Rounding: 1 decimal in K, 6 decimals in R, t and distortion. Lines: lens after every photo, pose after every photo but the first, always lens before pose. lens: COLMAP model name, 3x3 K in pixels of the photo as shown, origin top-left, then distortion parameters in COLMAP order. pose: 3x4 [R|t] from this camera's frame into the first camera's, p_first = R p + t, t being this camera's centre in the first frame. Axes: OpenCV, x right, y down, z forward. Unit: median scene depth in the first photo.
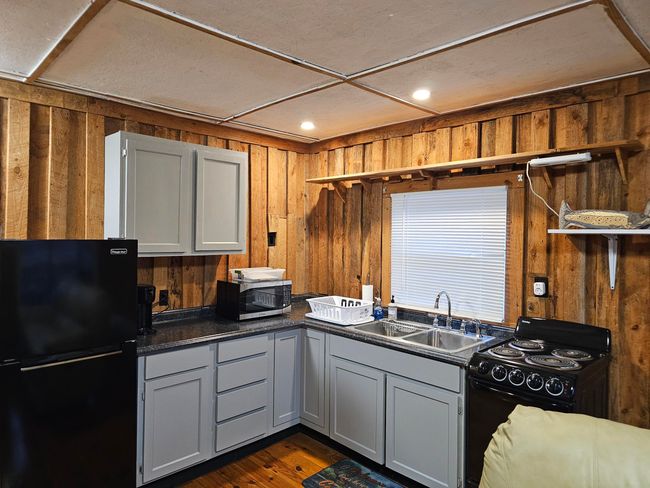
lens RADIAL K [[442.0, 0, 325.0], [0, 442.0, 244.0], [0, 0, 1]] dist [0.064006, -0.046318]
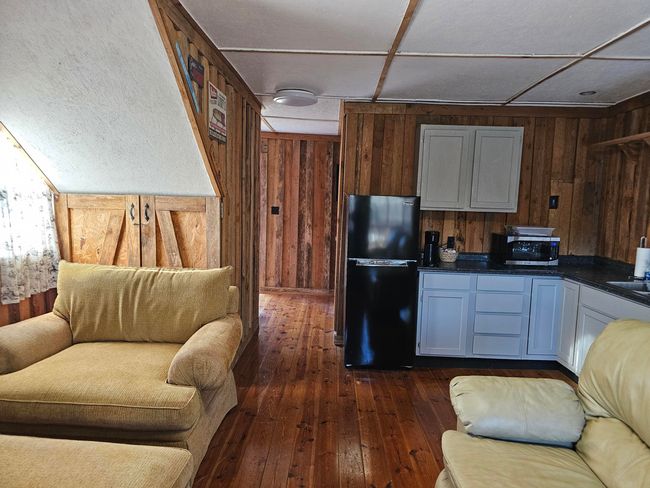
lens RADIAL K [[442.0, 0, 325.0], [0, 442.0, 244.0], [0, 0, 1]] dist [0.064006, -0.046318]
pose [[0.710630, 0.075739, -0.699477, 0.310789], [-0.039314, 0.996910, 0.068004, 0.046875], [0.702466, -0.020827, 0.711412, -0.235476]]
